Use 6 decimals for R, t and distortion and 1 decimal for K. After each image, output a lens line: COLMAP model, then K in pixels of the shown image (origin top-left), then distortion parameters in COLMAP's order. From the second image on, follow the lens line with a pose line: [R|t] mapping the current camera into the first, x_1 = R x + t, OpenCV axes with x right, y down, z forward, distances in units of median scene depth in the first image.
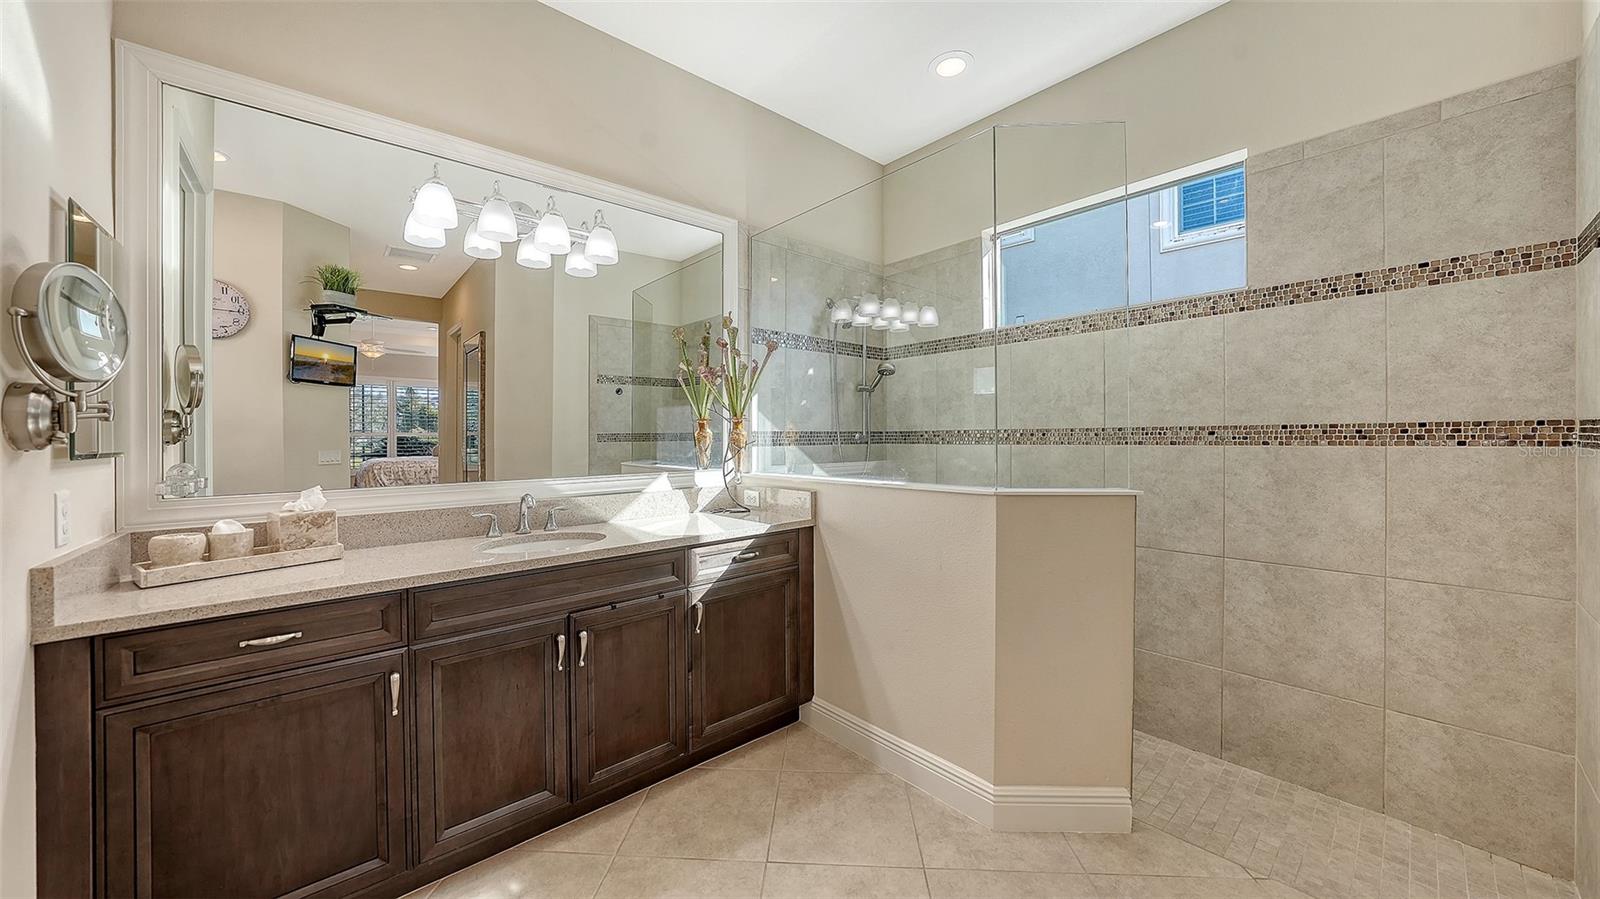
lens RADIAL K [[562.2, 0, 789.3], [0, 562.2, 440.0], [0, 0, 1]] dist [-0.002895, -0.000228]
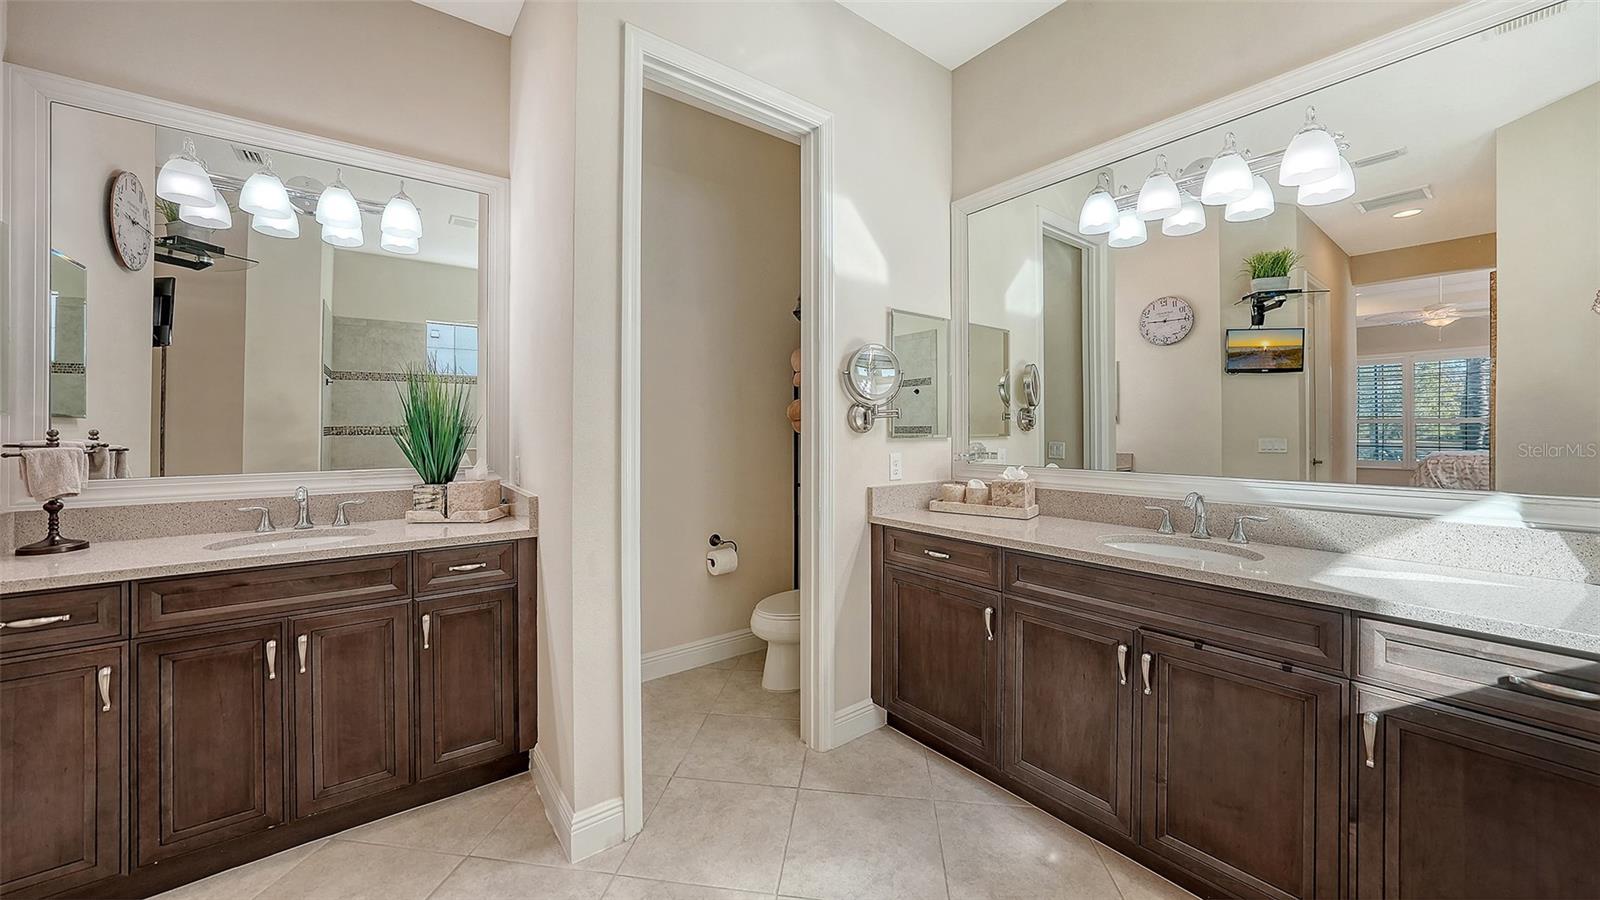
lens RADIAL K [[570.6, 0, 798.1], [0, 570.6, 425.5], [0, 0, 1]] dist [-0.000568, -0.000026]
pose [[-0.052709, 0.003135, -0.998605, 0.455303], [-0.003823, 0.999987, 0.003341, -0.008298], [0.998603, 0.003993, -0.052696, 0.439833]]
